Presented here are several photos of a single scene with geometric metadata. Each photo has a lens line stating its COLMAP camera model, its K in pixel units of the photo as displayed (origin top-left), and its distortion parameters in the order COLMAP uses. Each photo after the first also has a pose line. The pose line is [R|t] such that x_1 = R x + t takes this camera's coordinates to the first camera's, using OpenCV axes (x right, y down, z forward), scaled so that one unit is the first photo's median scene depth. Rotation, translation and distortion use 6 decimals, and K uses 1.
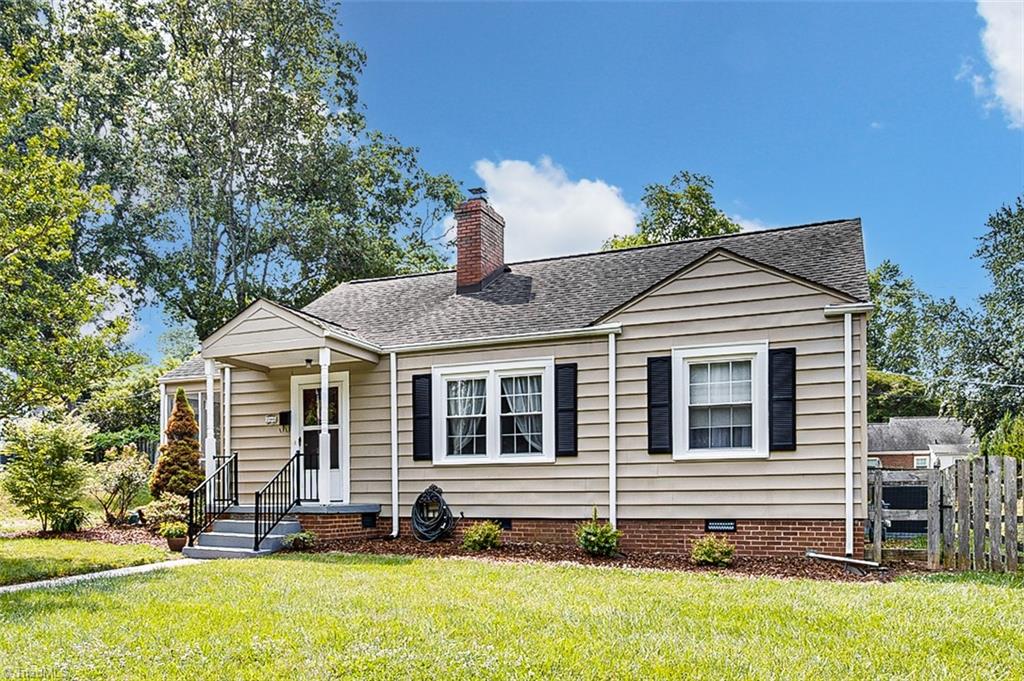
lens RADIAL K [[711.1, 0, 598.7], [0, 711.1, 480.1], [0, 0, 1]] dist [-0.002480, 0.001246]
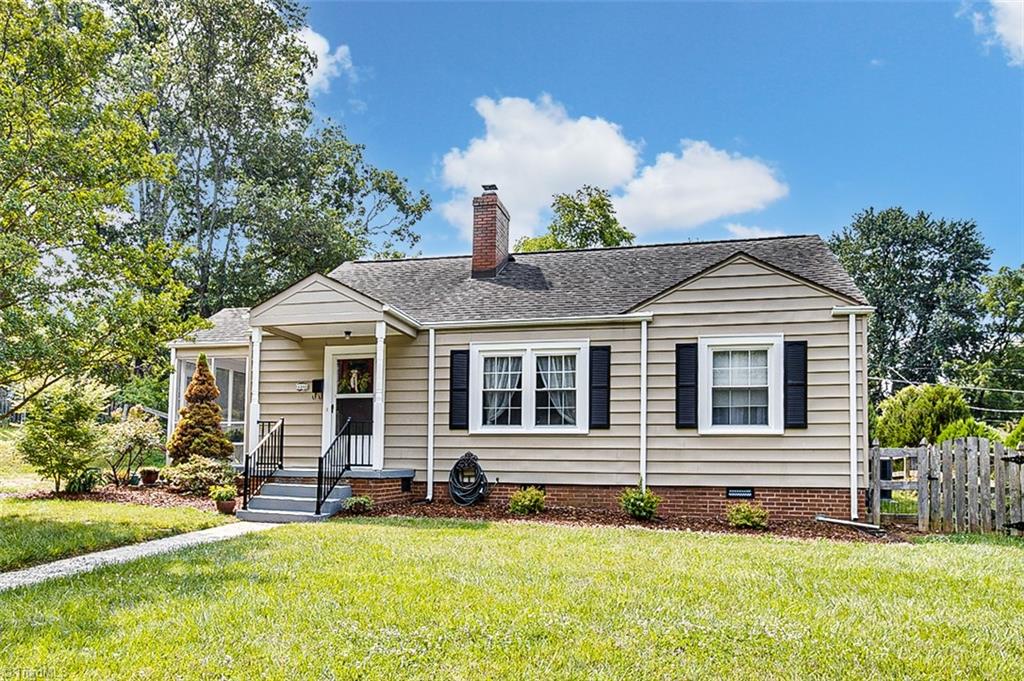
lens RADIAL K [[617.1, 0, 574.0], [0, 617.1, 422.9], [0, 0, 1]] dist [-0.004532, -0.000019]
pose [[0.989228, 0.023380, 0.144505, -0.218655], [-0.017947, 0.999086, -0.038785, -0.004363], [-0.145280, 0.035773, 0.988744, 0.050627]]
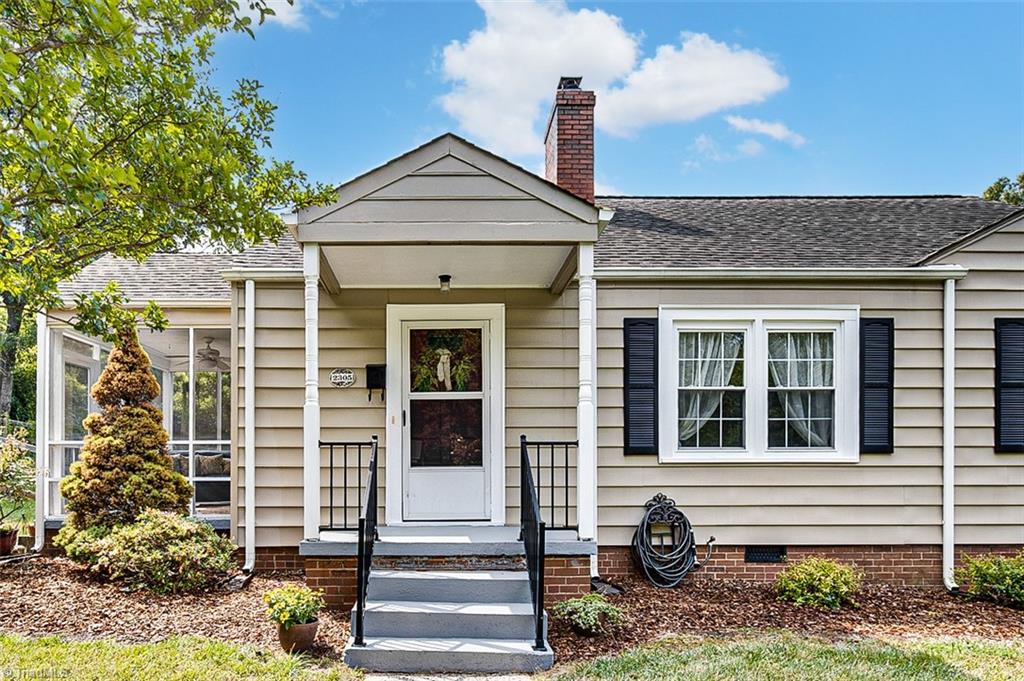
lens RADIAL K [[625.0, 0, 507.5], [0, 625.0, 465.6], [0, 0, 1]] dist [0.000206, -0.000253]
pose [[0.942083, 0.009302, 0.335250, -0.565977], [-0.010629, 0.999941, 0.002126, -0.019030], [-0.335211, -0.005566, 0.942127, 0.539458]]
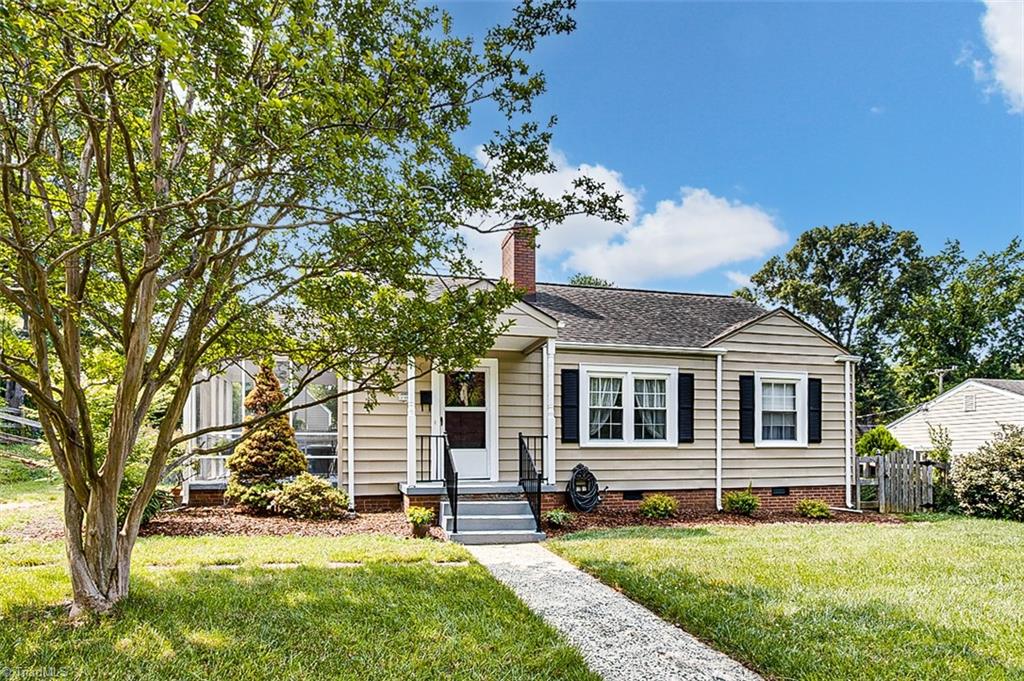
lens RADIAL K [[503.9, 0, 541.0], [0, 503.9, 449.5], [0, 0, 1]] dist [0.000069, -0.000073]
pose [[0.842504, 0.012323, 0.538549, -0.763809], [-0.010457, 0.999924, -0.006522, -0.011329], [-0.538589, -0.000137, 0.842569, 0.341735]]
